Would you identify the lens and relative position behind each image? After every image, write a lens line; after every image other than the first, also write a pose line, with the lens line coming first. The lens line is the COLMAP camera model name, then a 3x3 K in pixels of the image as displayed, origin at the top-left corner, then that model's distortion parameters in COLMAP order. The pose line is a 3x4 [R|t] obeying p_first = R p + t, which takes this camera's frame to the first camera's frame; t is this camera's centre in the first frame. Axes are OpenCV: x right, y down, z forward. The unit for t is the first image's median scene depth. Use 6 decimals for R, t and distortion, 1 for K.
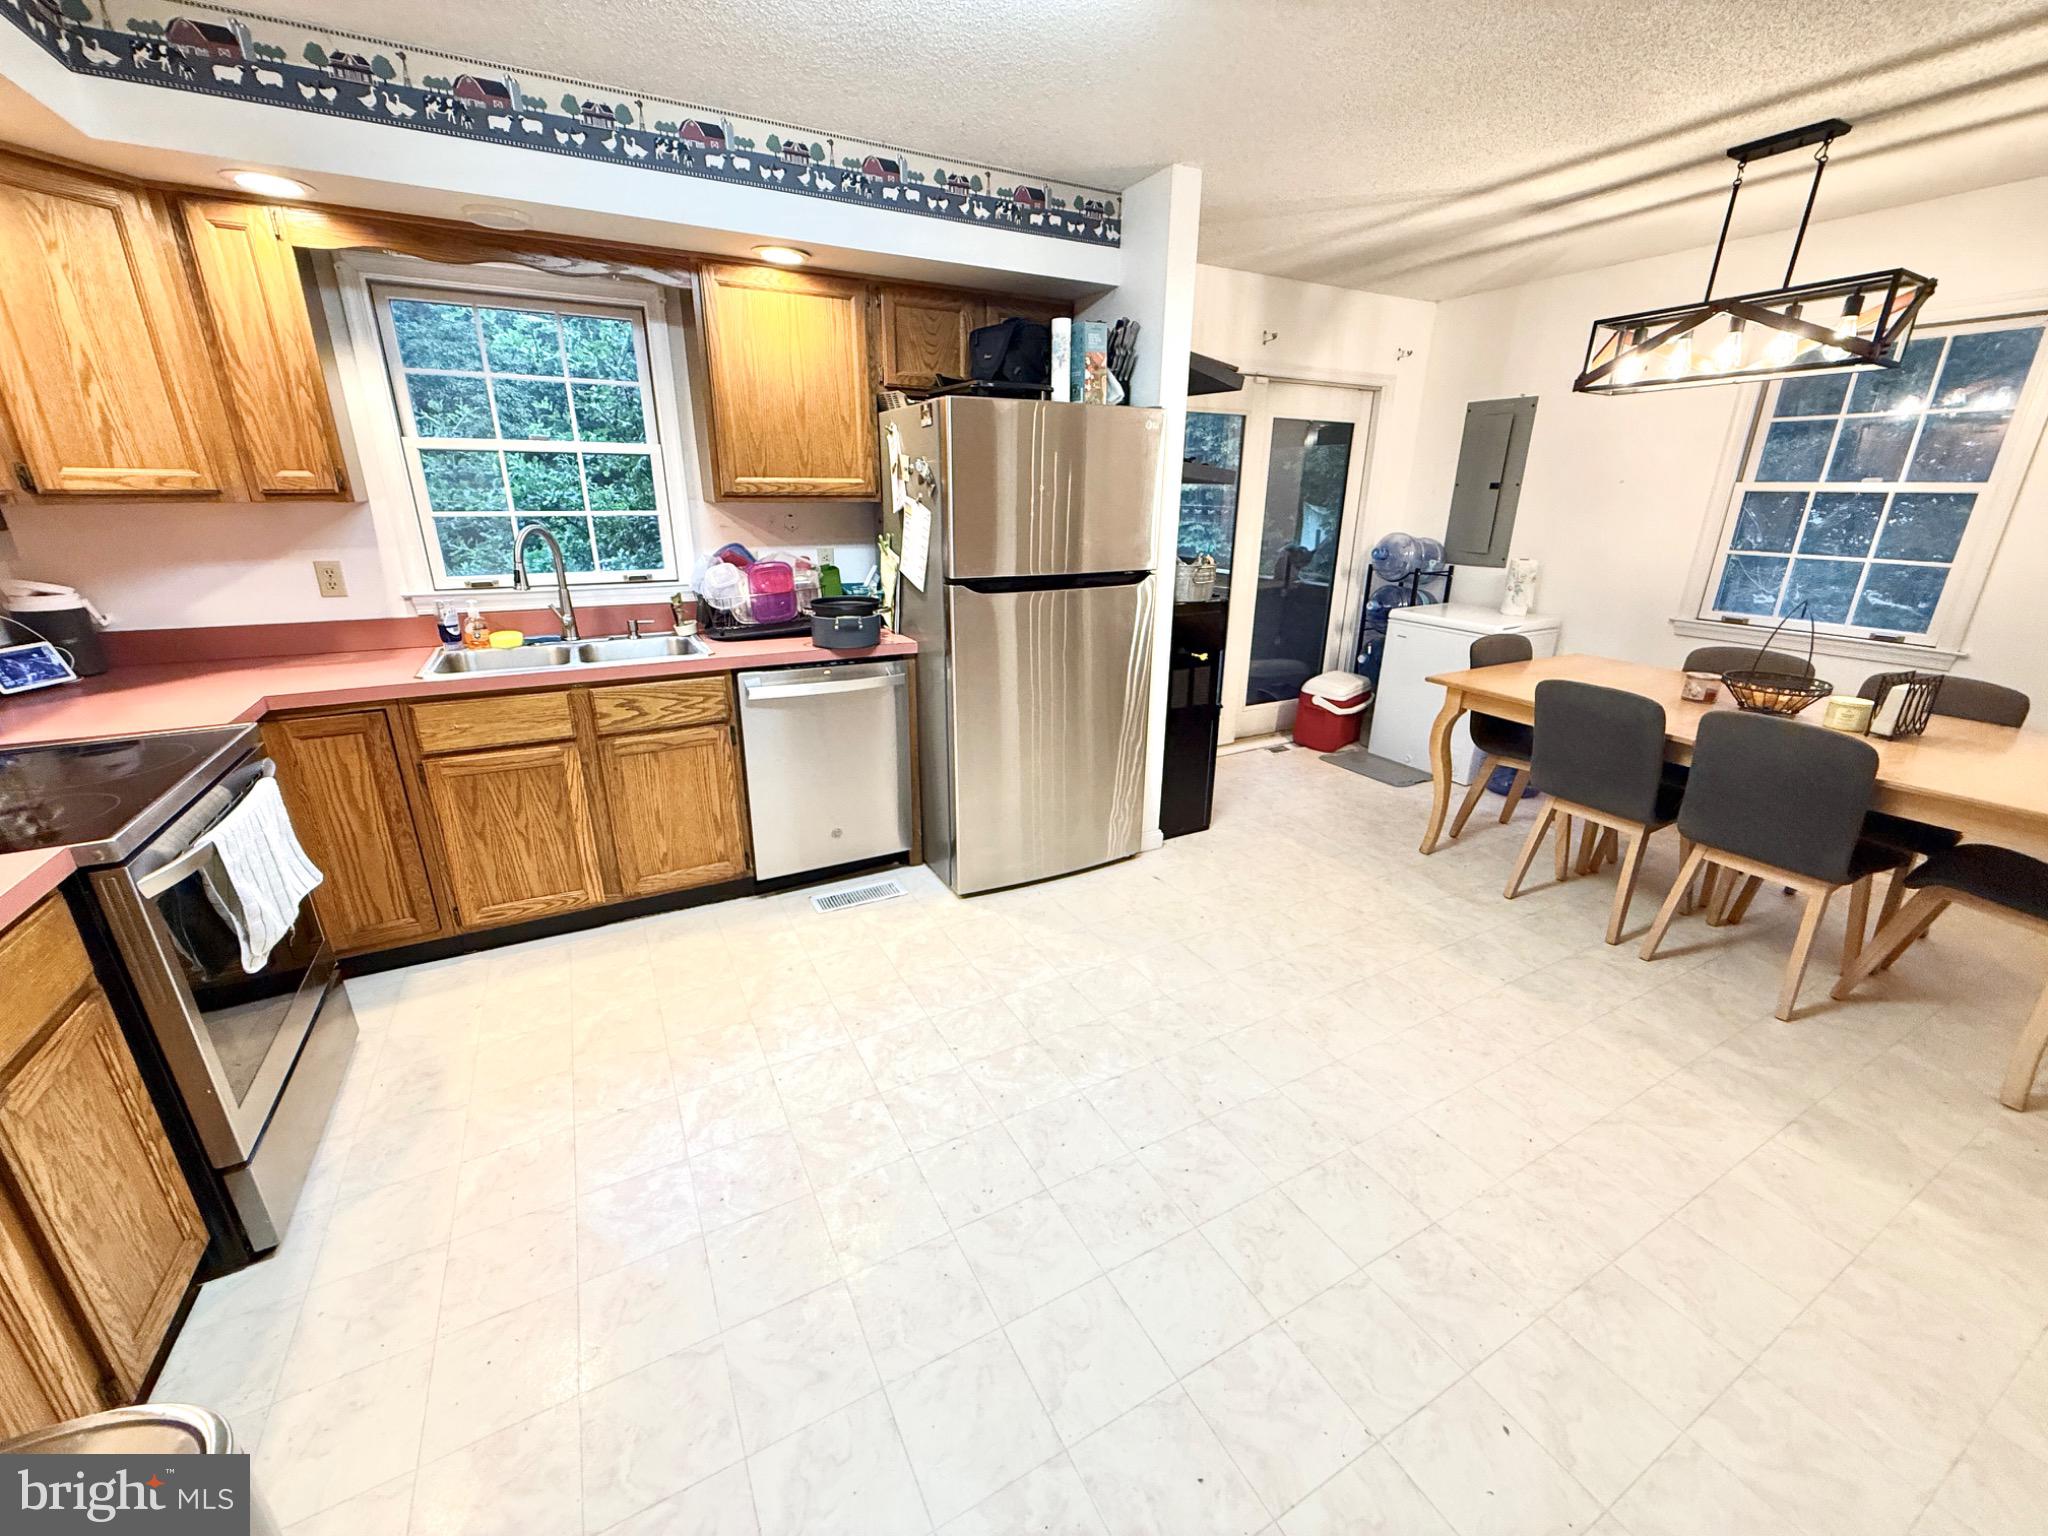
lens RADIAL K [[812.6, 0, 1023.1], [0, 812.6, 774.2], [0, 0, 1]] dist [-0.004236, -0.000541]
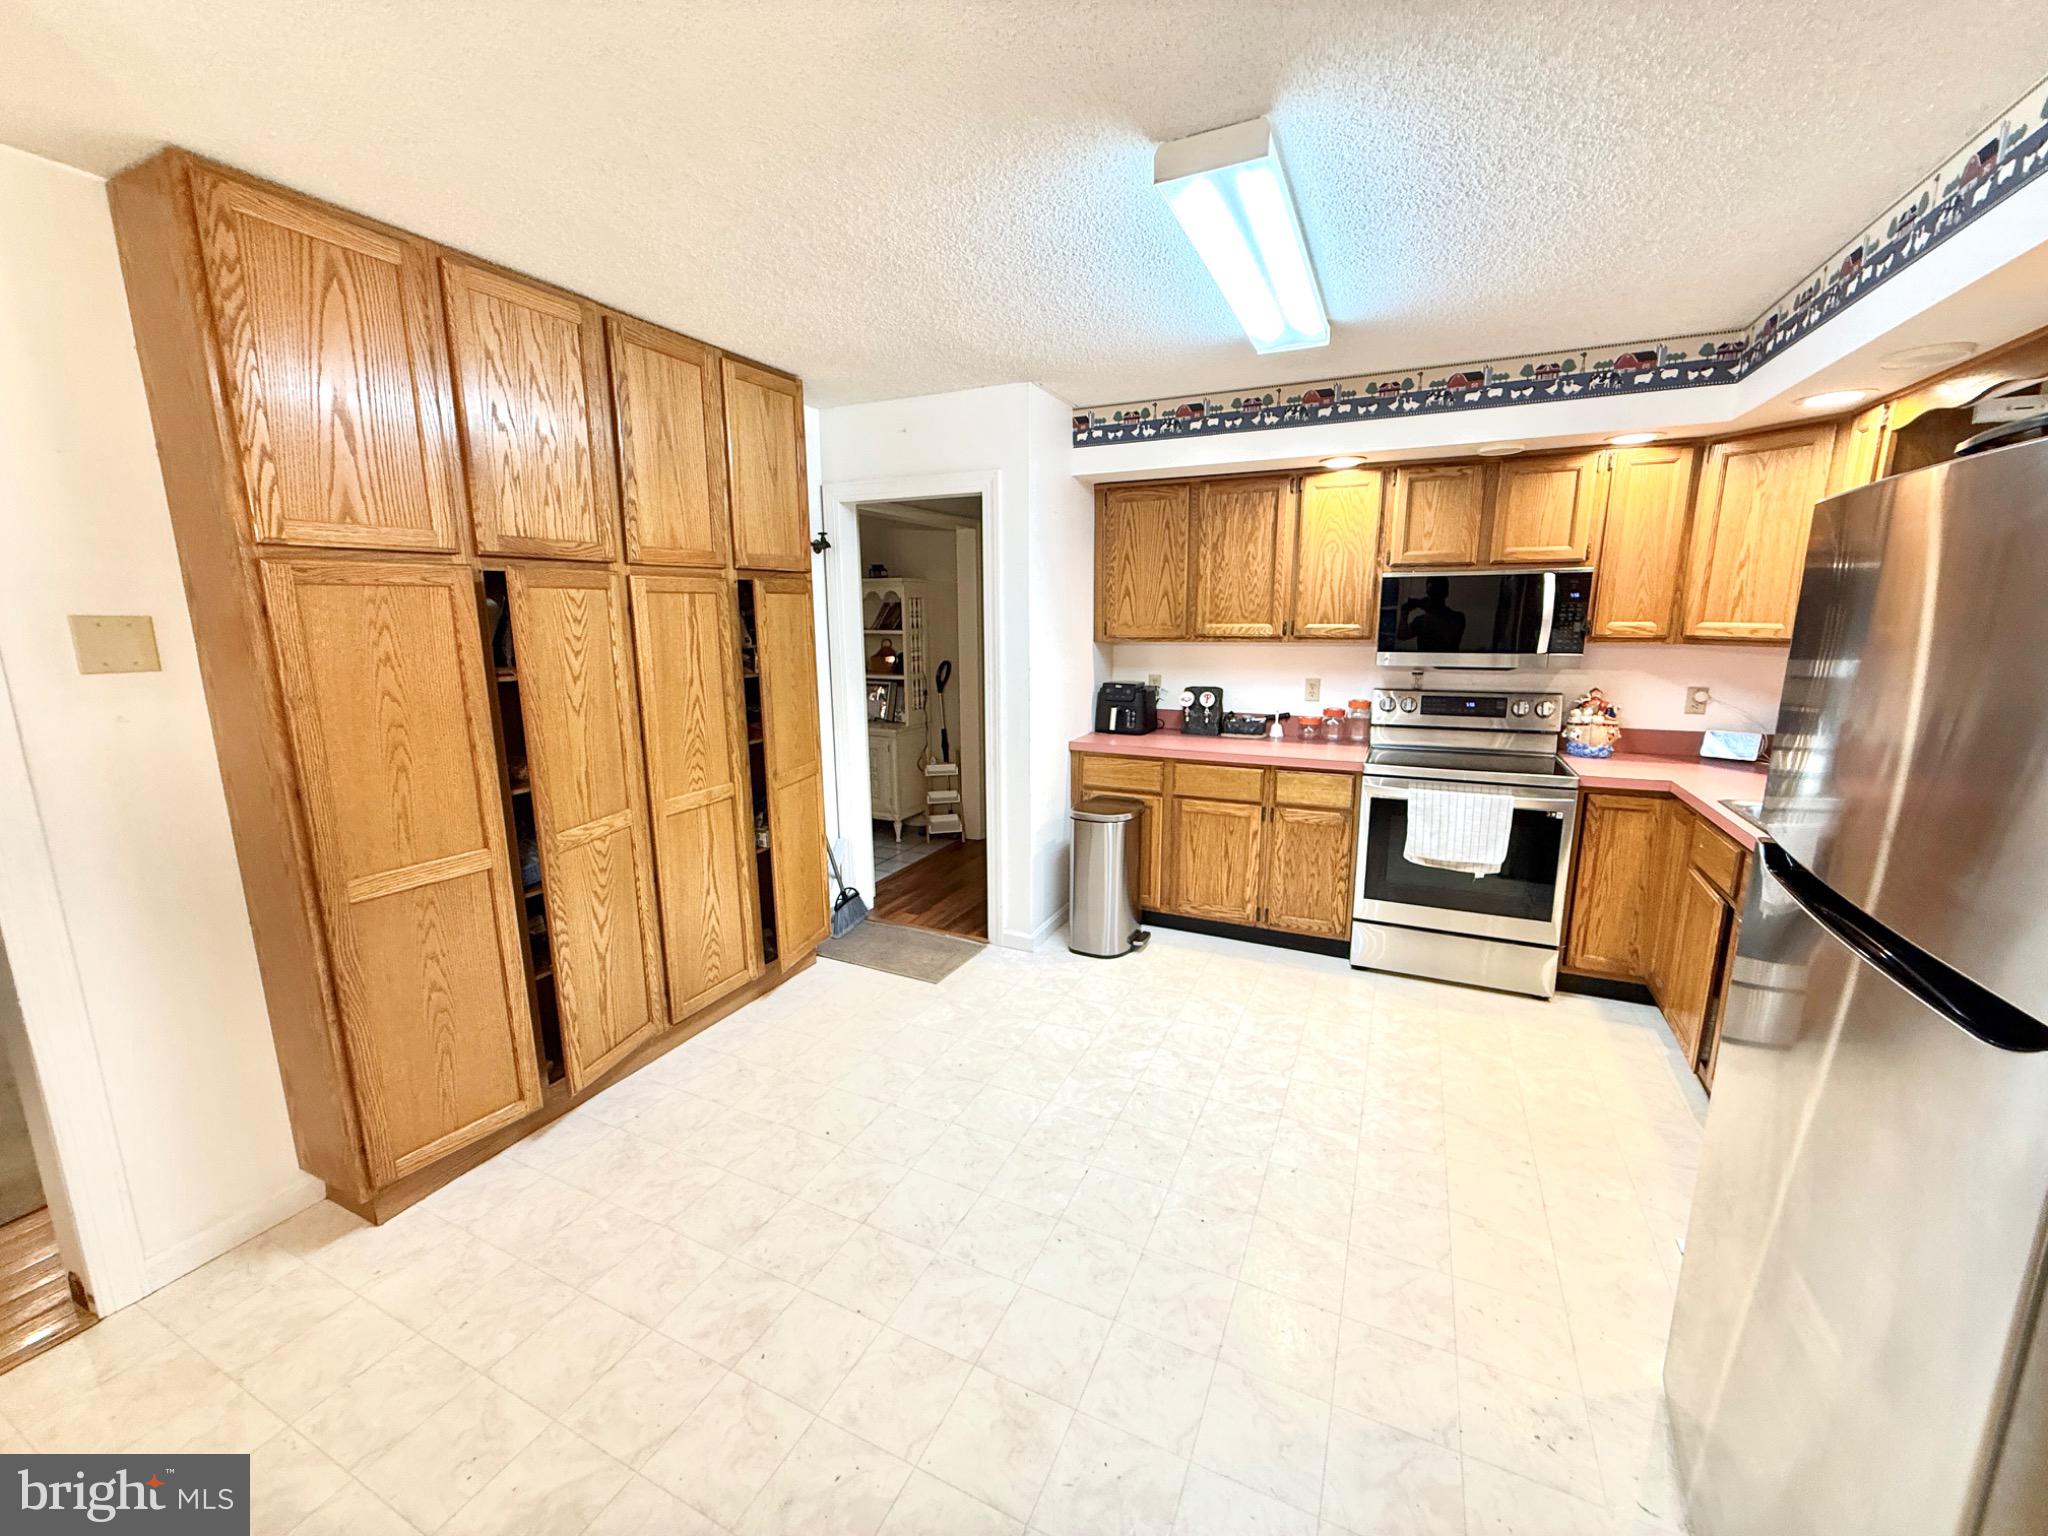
lens RADIAL K [[812.6, 0, 1022.2], [0, 812.6, 767.7], [0, 0, 1]] dist [-0.004236, -0.000541]
pose [[-0.805771, 0.109833, -0.581954, 0.813351], [-0.194015, 0.879470, 0.434615, -0.539229], [0.559546, 0.463108, -0.687342, 1.418728]]
